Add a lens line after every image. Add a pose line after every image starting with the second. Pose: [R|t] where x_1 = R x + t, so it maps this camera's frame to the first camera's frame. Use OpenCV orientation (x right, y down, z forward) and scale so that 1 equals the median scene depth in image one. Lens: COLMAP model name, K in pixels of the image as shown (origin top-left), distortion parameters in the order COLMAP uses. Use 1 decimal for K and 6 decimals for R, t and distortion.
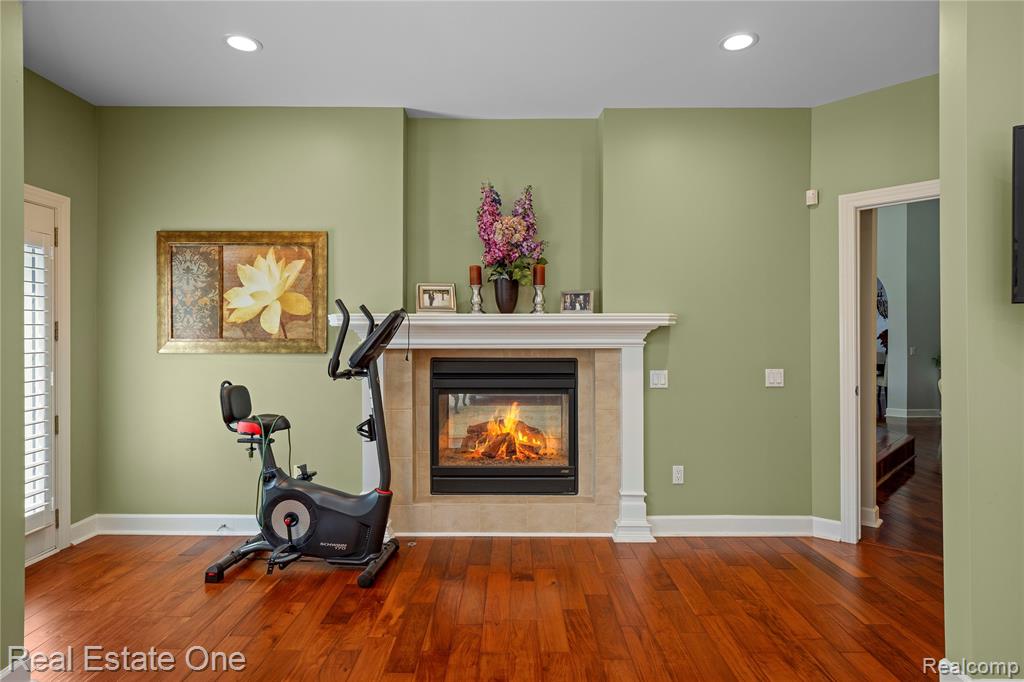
lens RADIAL K [[564.0, 0, 510.8], [0, 564.0, 330.1], [0, 0, 1]] dist [-0.004555, -0.000459]
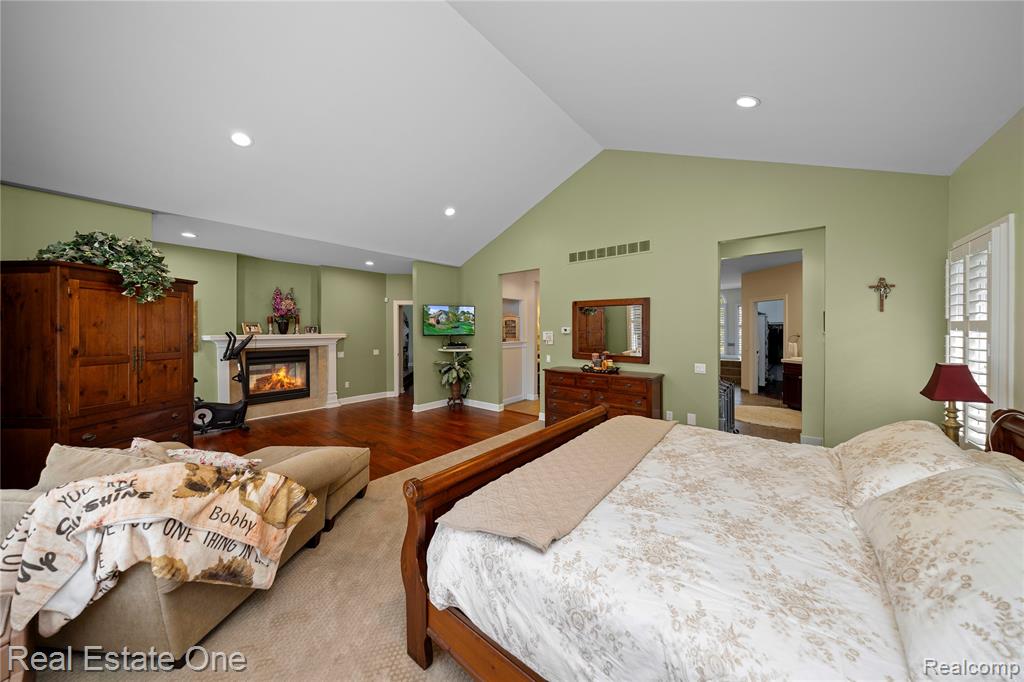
lens RADIAL K [[334.9, 0, 511.1], [0, 334.9, 332.2], [0, 0, 1]] dist [-0.000696, -0.000038]
pose [[0.636174, -0.003456, 0.771538, -0.567215], [-0.001984, 0.999979, 0.006115, -0.051868], [-0.771543, -0.005421, 0.636154, -0.903503]]
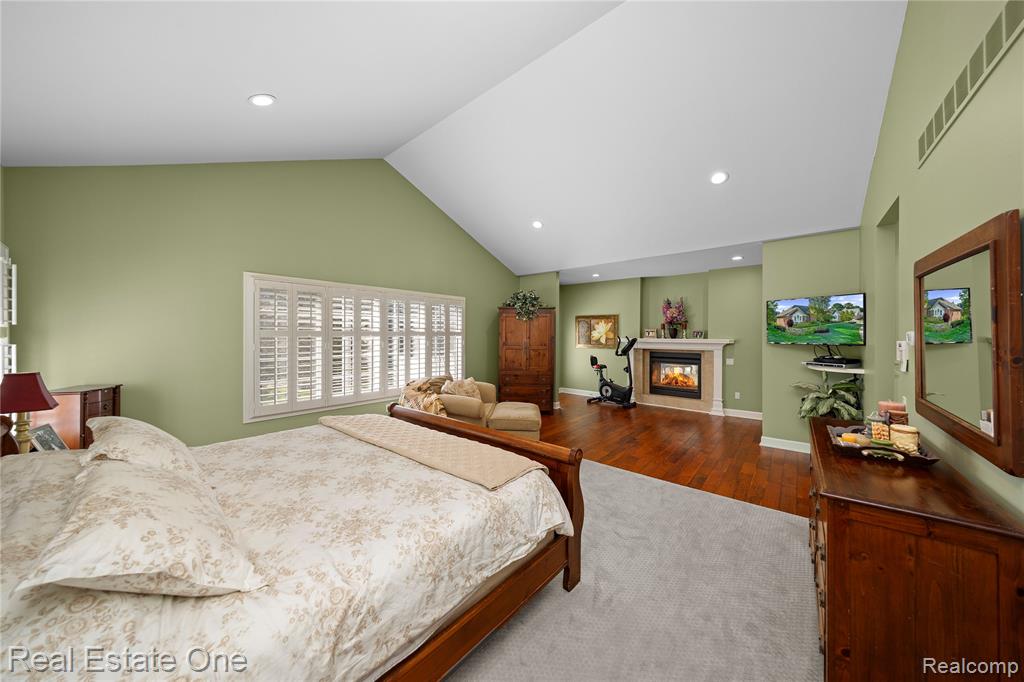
lens RADIAL K [[334.9, 0, 511.1], [0, 334.9, 332.2], [0, 0, 1]] dist [-0.000696, -0.000038]
pose [[0.764526, 0.001174, -0.644592, 0.515154], [-0.004230, 0.999986, -0.003196, -0.055339], [0.644579, 0.005170, 0.764520, -1.037373]]
